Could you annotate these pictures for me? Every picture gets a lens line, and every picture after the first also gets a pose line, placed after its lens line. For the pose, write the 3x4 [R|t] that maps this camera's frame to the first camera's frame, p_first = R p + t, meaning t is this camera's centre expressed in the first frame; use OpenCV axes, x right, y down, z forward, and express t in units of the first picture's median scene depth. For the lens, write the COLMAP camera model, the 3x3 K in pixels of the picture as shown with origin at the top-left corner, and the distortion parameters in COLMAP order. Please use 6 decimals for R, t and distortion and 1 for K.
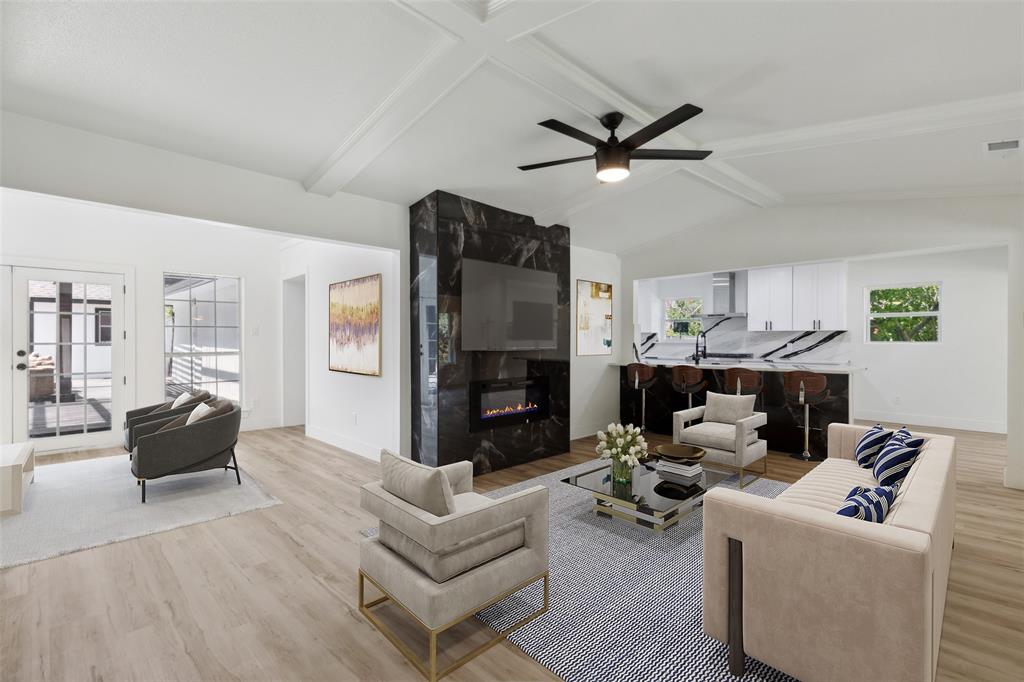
lens RADIAL K [[473.7, 0, 507.2], [0, 473.7, 339.3], [0, 0, 1]] dist [0.001729, 0.000212]
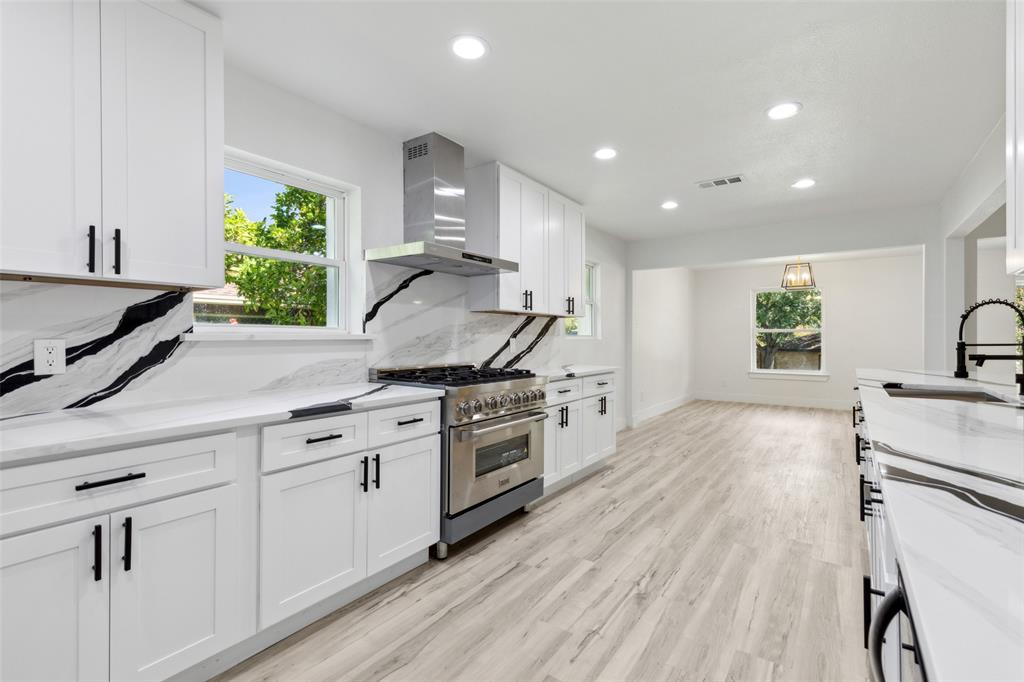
lens RADIAL K [[473.7, 0, 507.2], [0, 473.7, 339.3], [0, 0, 1]] dist [0.001729, 0.000212]
pose [[-0.172716, -0.005226, 0.984958, 0.101517], [-0.004435, 0.999980, 0.004528, 0.007230], [-0.984962, -0.003586, -0.172736, 1.100659]]
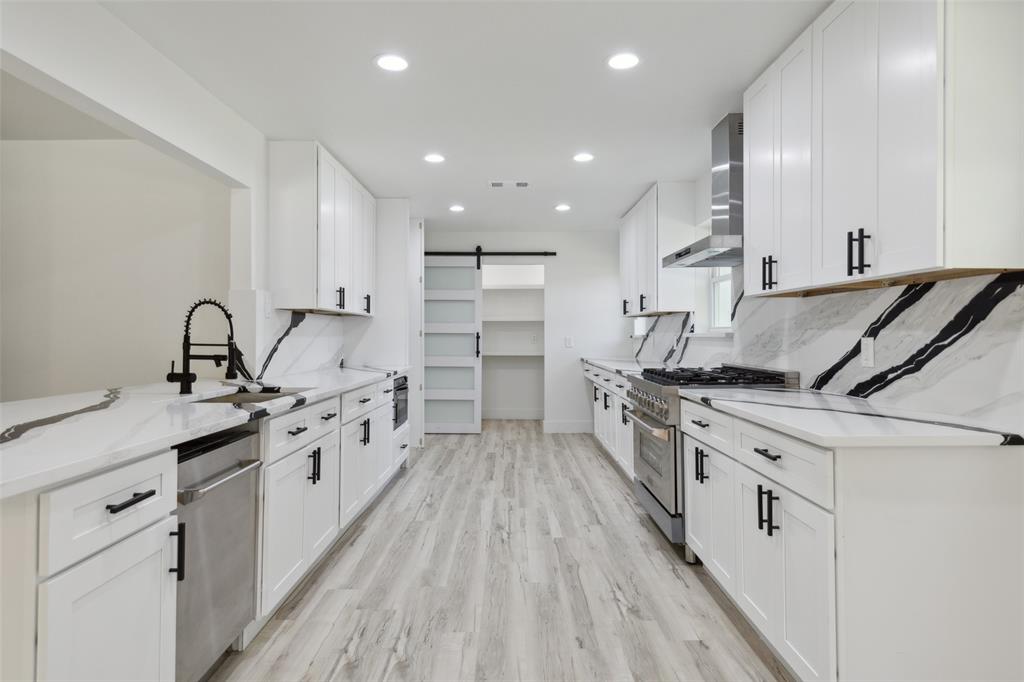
lens RADIAL K [[570.5, 0, 512.0], [0, 570.5, 341.0], [0, 0, 1]] dist [-0.060976, 0.000368]
pose [[0.717416, 0.006809, -0.696612, 0.669855], [0.002967, 0.999913, 0.012830, 0.005961], [0.696639, -0.011271, 0.717334, 0.668568]]
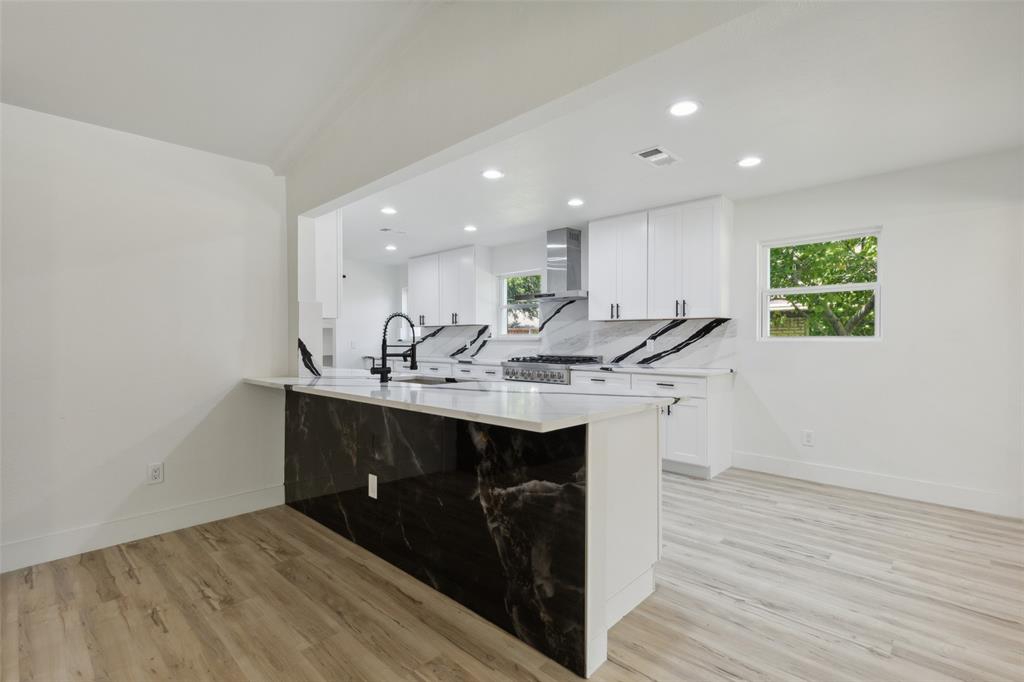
lens RADIAL K [[473.7, 0, 507.2], [0, 473.7, 339.3], [0, 0, 1]] dist [0.001729, 0.000212]
pose [[0.999488, -0.001726, 0.031963, 0.393399], [0.001577, 0.999988, 0.004703, 0.004584], [-0.031971, -0.004650, 0.999478, 0.392880]]
